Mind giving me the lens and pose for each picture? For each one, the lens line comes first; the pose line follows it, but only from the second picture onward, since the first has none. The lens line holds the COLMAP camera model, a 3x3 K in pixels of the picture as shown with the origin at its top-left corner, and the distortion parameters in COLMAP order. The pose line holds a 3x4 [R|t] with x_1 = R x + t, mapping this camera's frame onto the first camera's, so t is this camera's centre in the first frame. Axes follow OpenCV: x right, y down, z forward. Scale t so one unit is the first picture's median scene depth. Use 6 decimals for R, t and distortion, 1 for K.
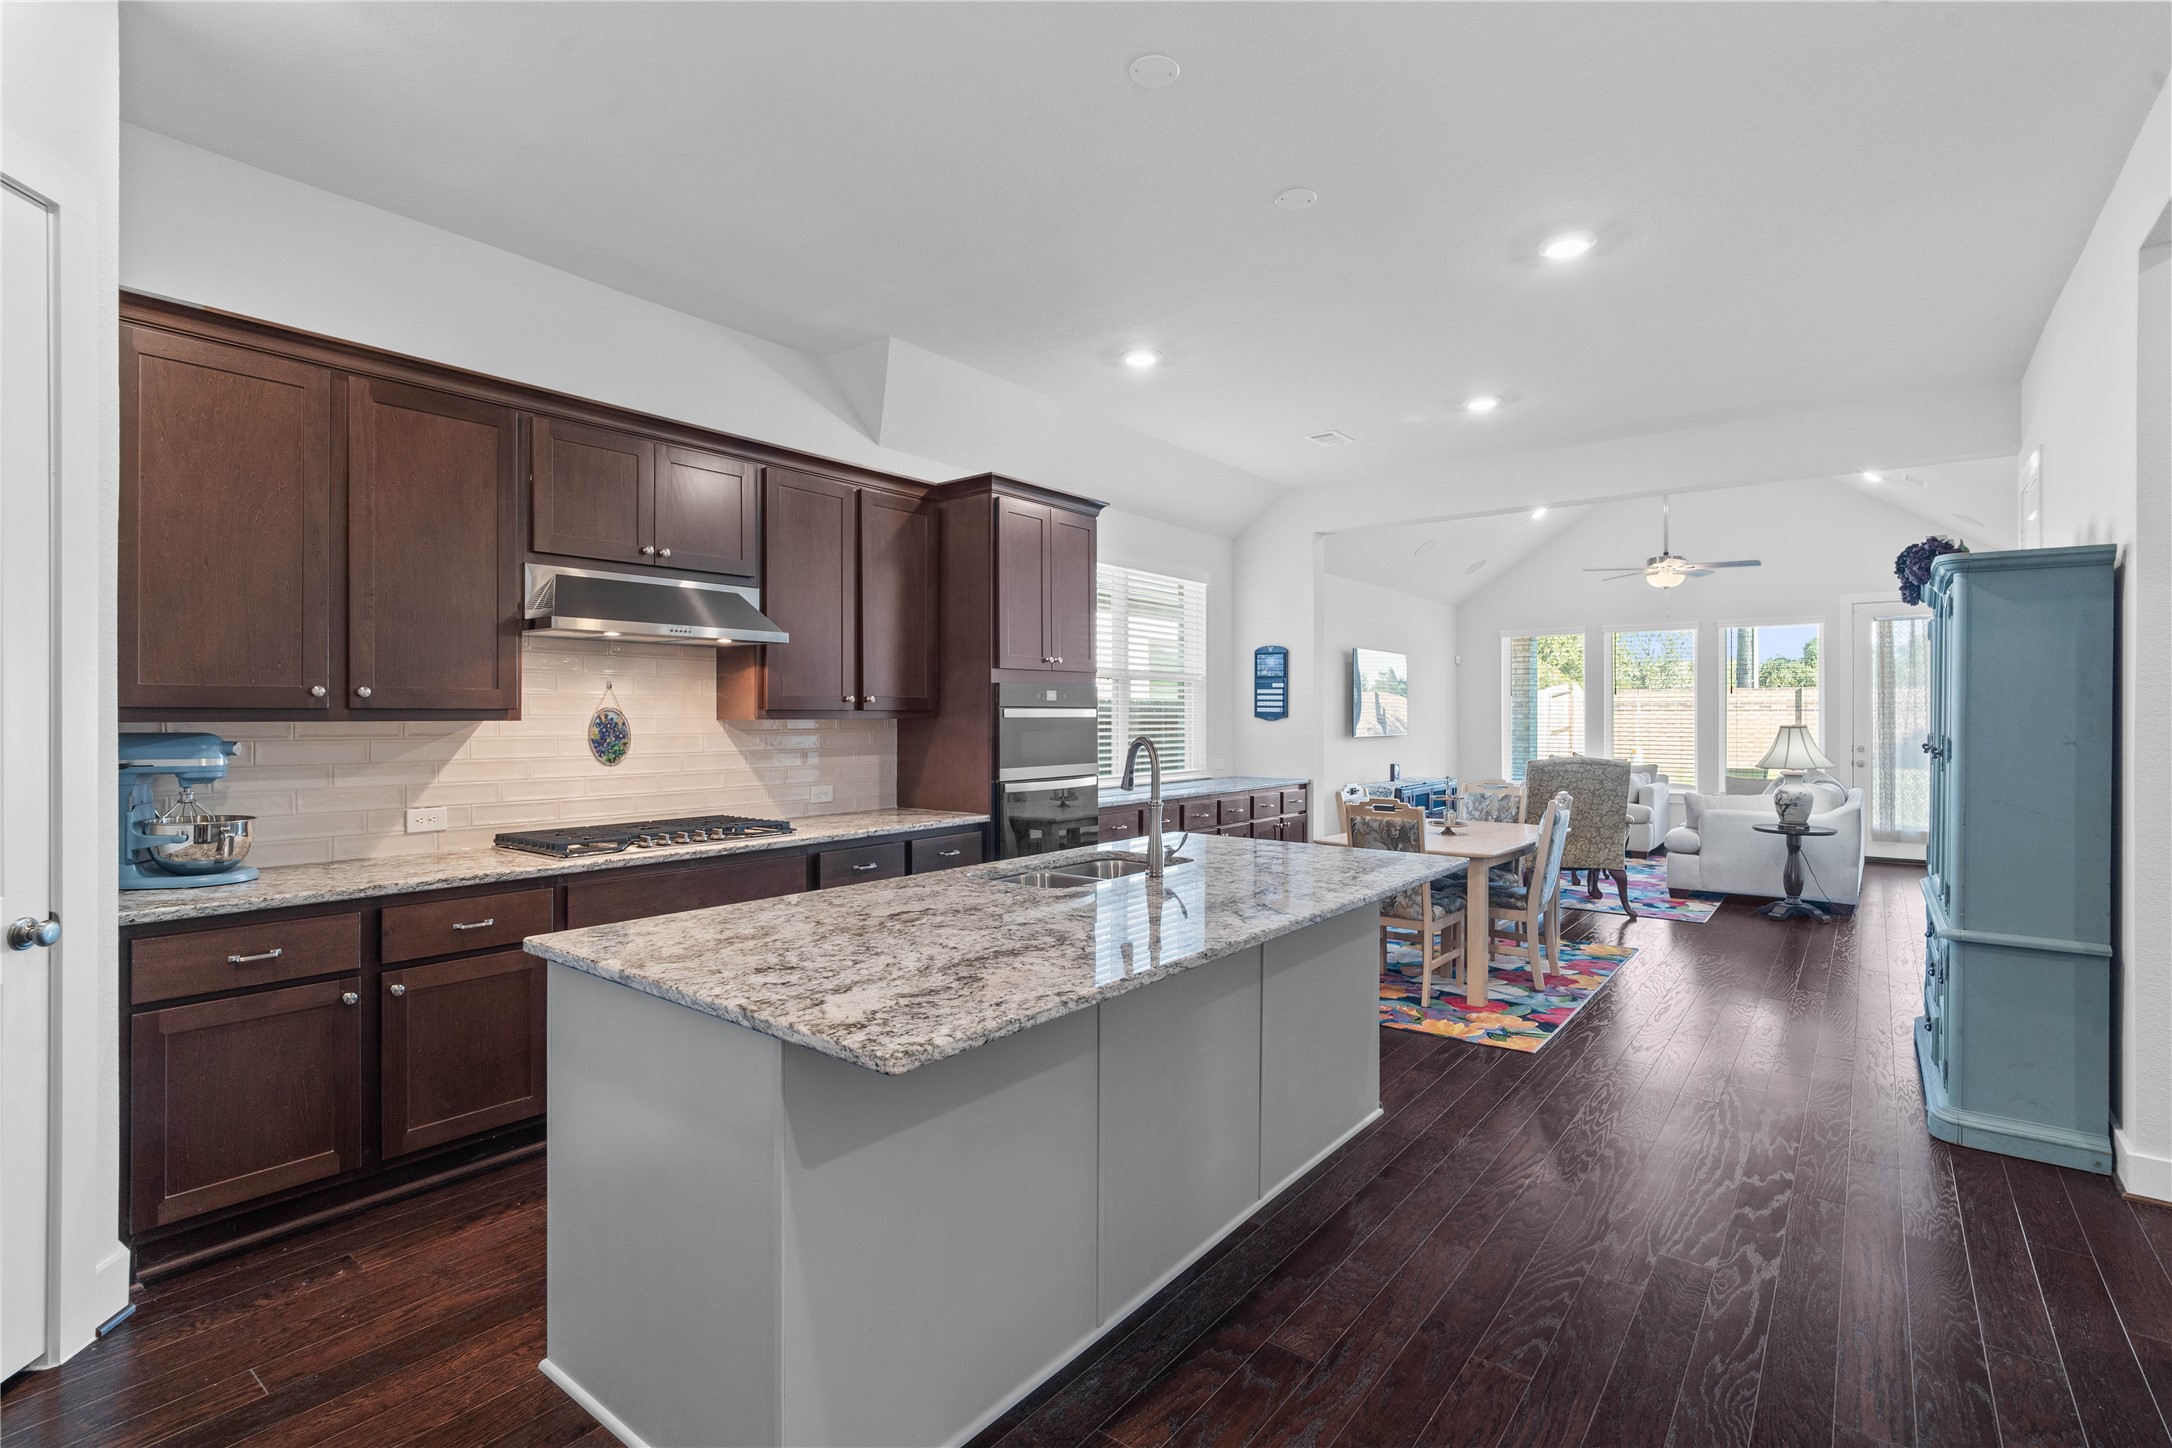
lens RADIAL K [[1030.9, 0, 1083.8], [0, 1030.9, 670.8], [0, 0, 1]] dist [-0.024527, 0.012329]
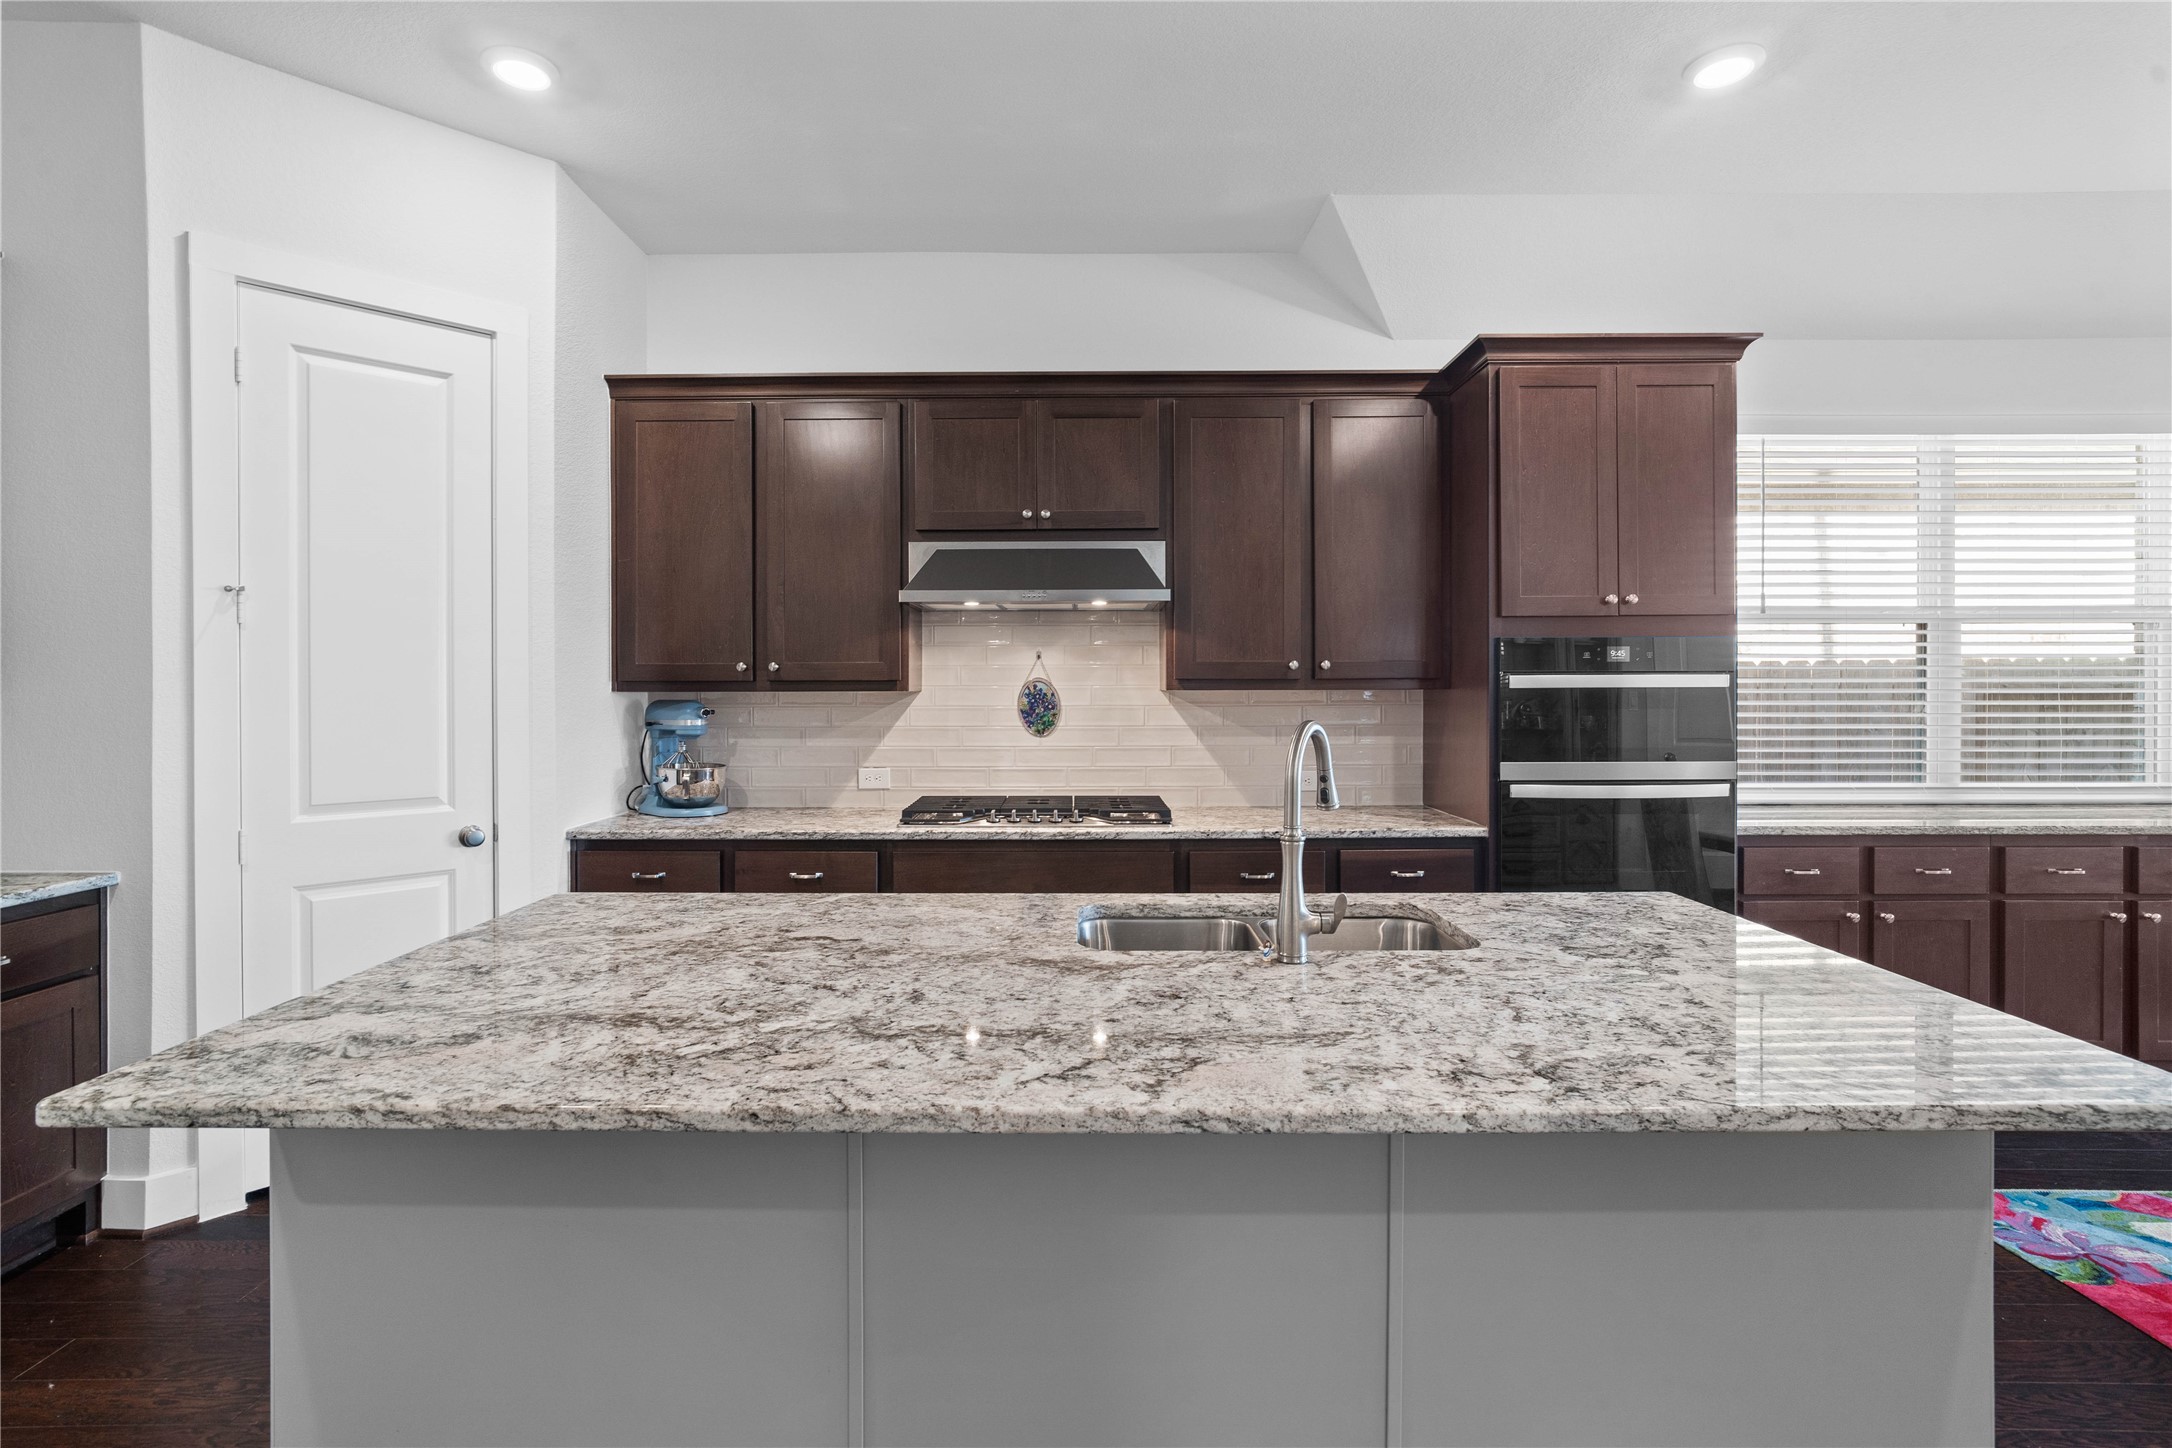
lens RADIAL K [[1030.9, 0, 1083.8], [0, 1030.9, 670.8], [0, 0, 1]] dist [-0.024527, 0.012329]
pose [[0.603219, -0.012564, -0.797477, 0.357007], [0.036572, 0.999260, 0.011920, 0.018502], [0.796737, -0.036356, 0.603232, 0.433841]]
